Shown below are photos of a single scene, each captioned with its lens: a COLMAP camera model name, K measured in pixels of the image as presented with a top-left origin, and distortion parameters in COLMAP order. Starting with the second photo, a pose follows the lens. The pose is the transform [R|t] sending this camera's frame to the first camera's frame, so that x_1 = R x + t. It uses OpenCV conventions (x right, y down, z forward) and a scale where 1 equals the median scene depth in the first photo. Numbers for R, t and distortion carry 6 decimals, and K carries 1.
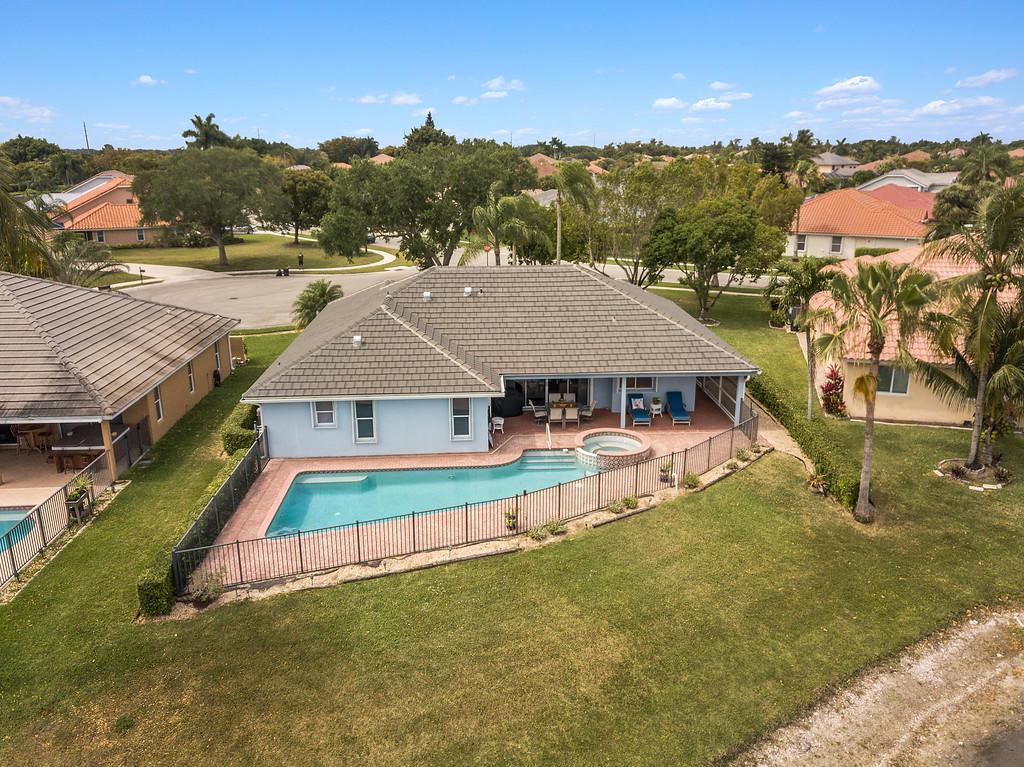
lens RADIAL K [[784.7, 0, 512.0], [0, 784.7, 383.5], [0, 0, 1]] dist [0.016638, -0.000110]
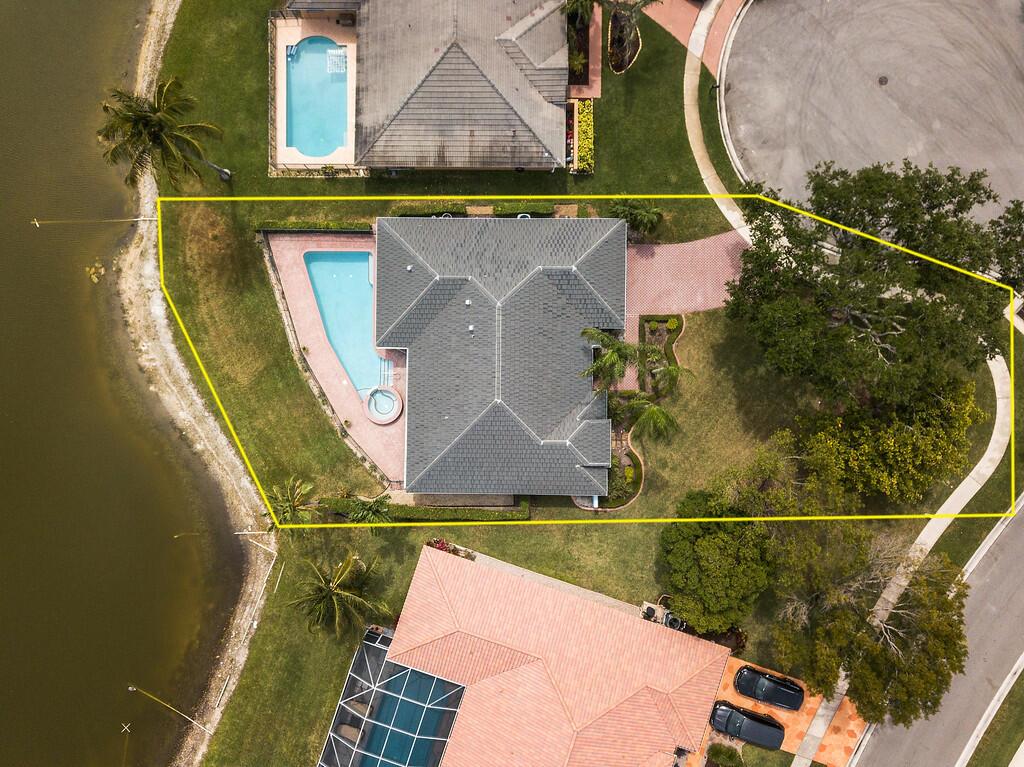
lens RADIAL K [[784.7, 0, 512.0], [0, 784.7, 383.5], [0, 0, 1]] dist [0.016638, -0.000110]
pose [[-0.058124, 0.997677, -0.035528, 0.135294], [-0.280935, 0.017803, 0.959562, -2.035645], [0.957965, 0.065754, 0.279247, 0.804107]]
